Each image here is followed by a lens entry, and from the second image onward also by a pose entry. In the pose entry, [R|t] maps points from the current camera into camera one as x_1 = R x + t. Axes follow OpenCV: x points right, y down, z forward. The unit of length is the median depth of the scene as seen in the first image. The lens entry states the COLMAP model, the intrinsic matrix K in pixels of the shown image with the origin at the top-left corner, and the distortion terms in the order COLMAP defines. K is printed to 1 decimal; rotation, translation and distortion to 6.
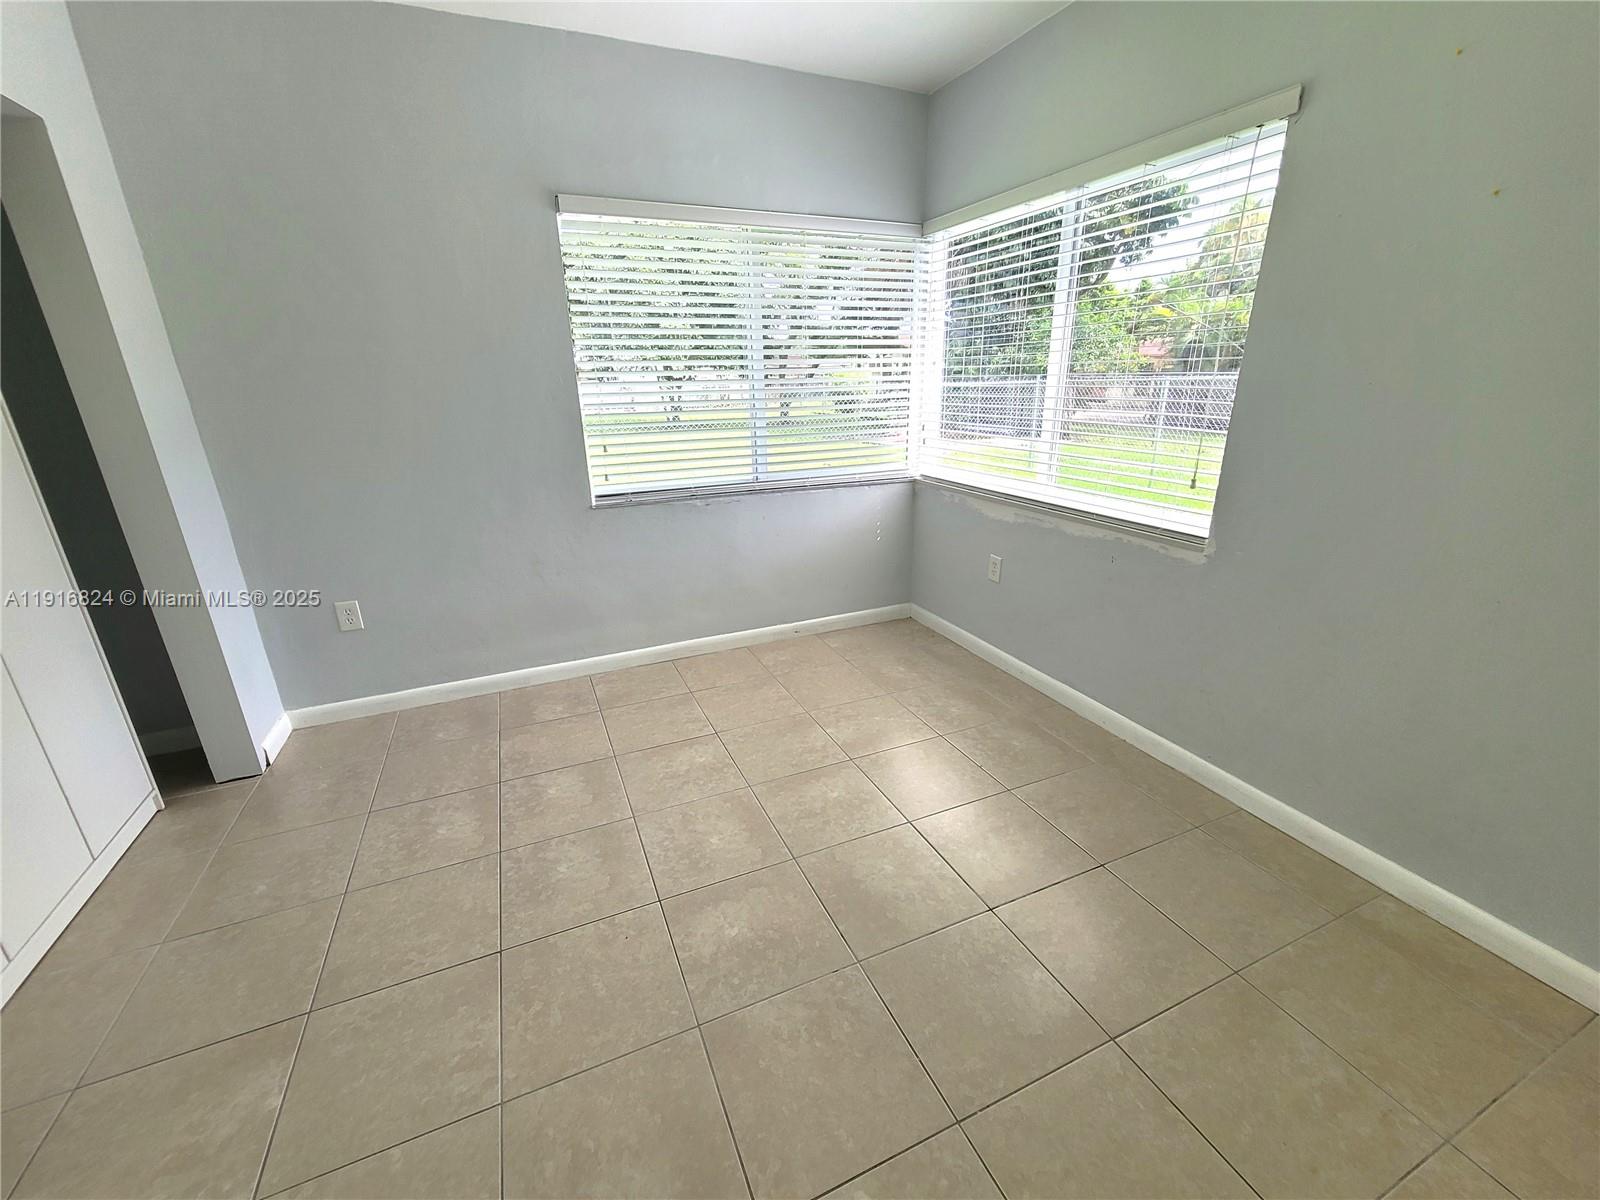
lens RADIAL K [[659.2, 0, 803.7], [0, 659.2, 608.3], [0, 0, 1]] dist [-0.001626, 0.000277]
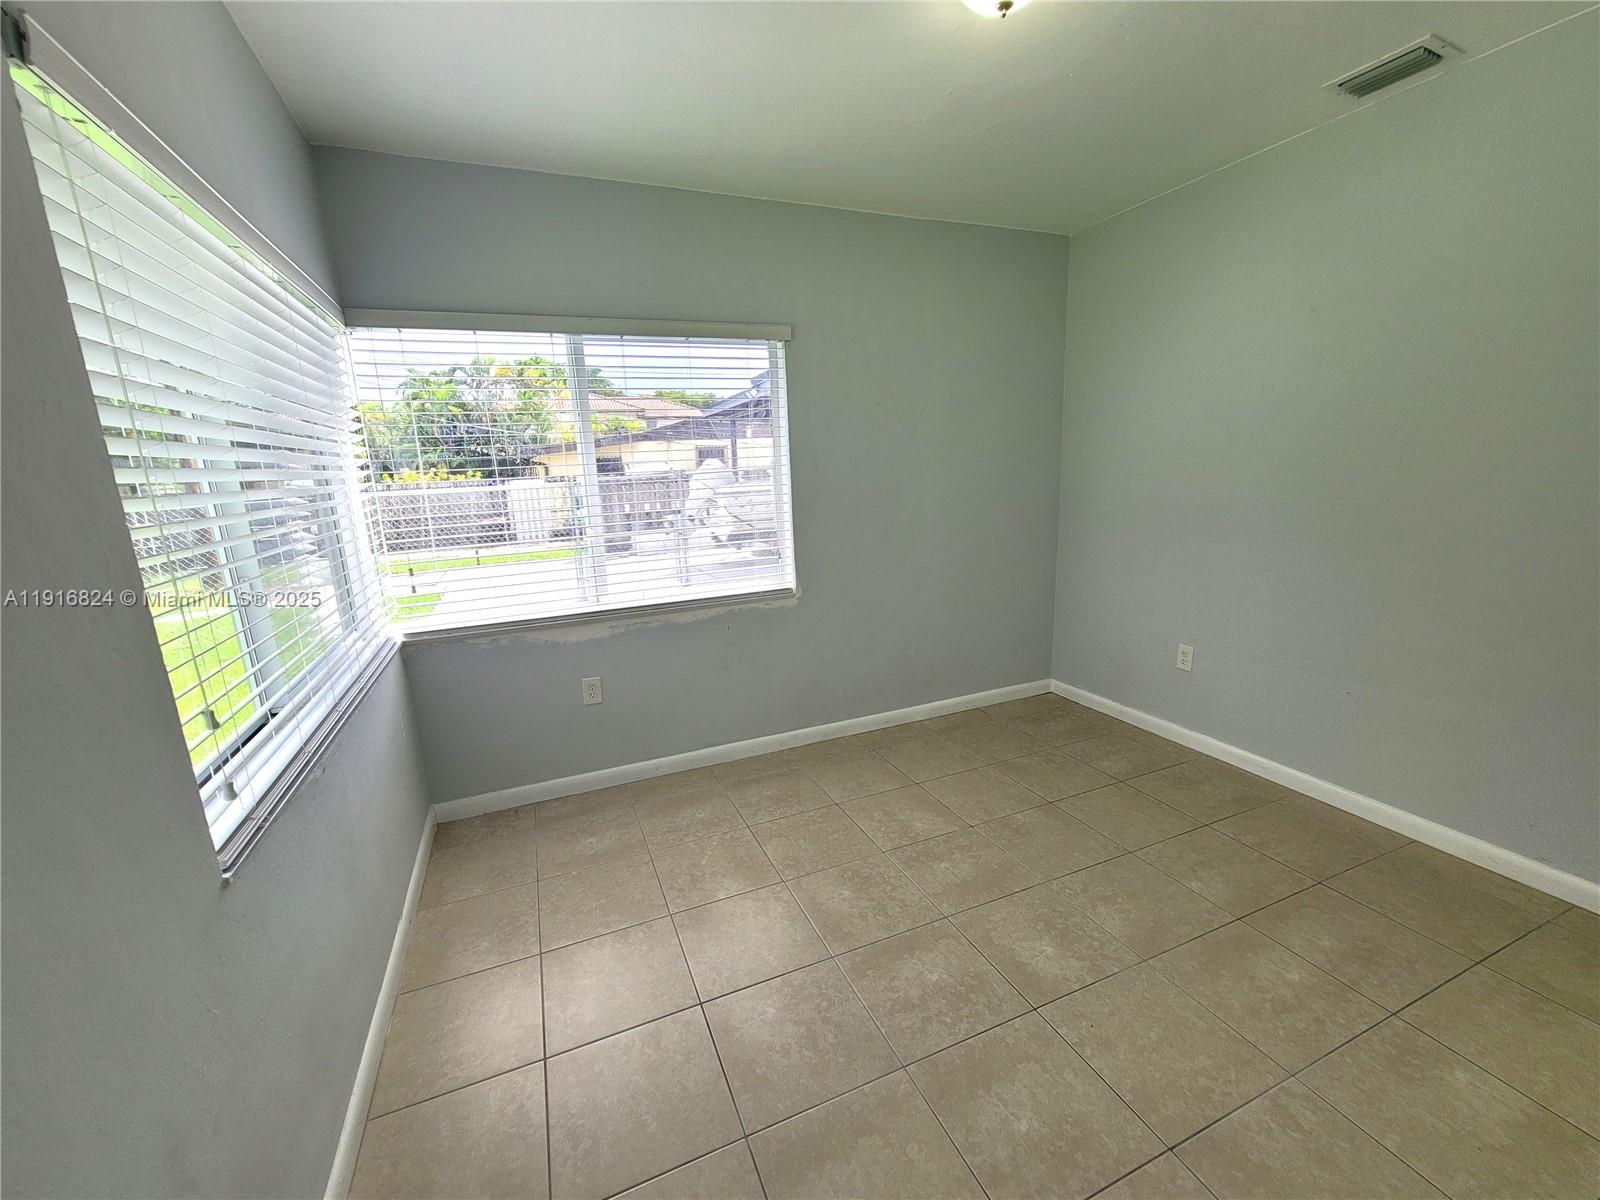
lens RADIAL K [[659.2, 0, 803.7], [0, 659.2, 608.3], [0, 0, 1]] dist [-0.001626, 0.000277]
pose [[0.012609, -0.201942, 0.979316, -0.798019], [0.371502, 0.910236, 0.182914, -0.298930], [-0.928346, 0.361512, 0.086499, 0.774922]]
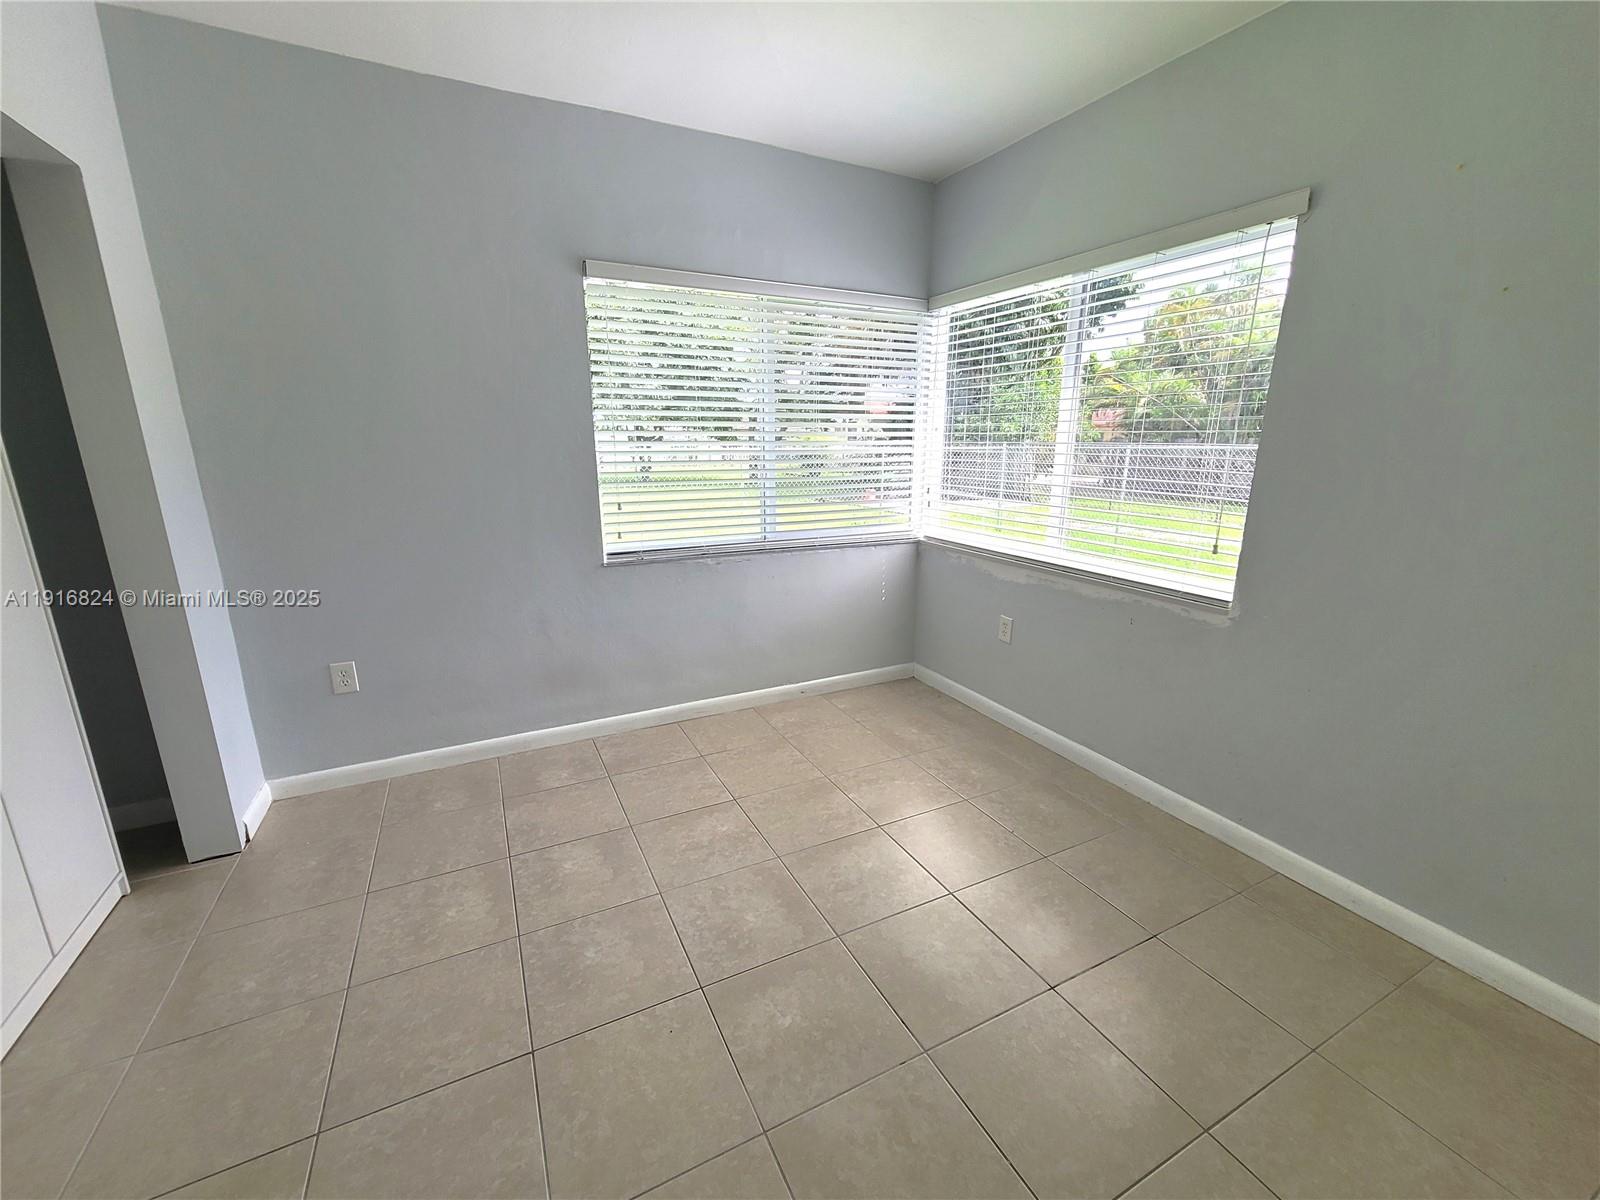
lens RADIAL K [[659.2, 0, 803.7], [0, 659.2, 608.3], [0, 0, 1]] dist [-0.001626, 0.000277]
pose [[0.998334, 0.005562, 0.057428, -0.099426], [-0.000642, 0.996352, -0.085338, -0.007437], [-0.057693, 0.085159, 0.994696, 0.016970]]
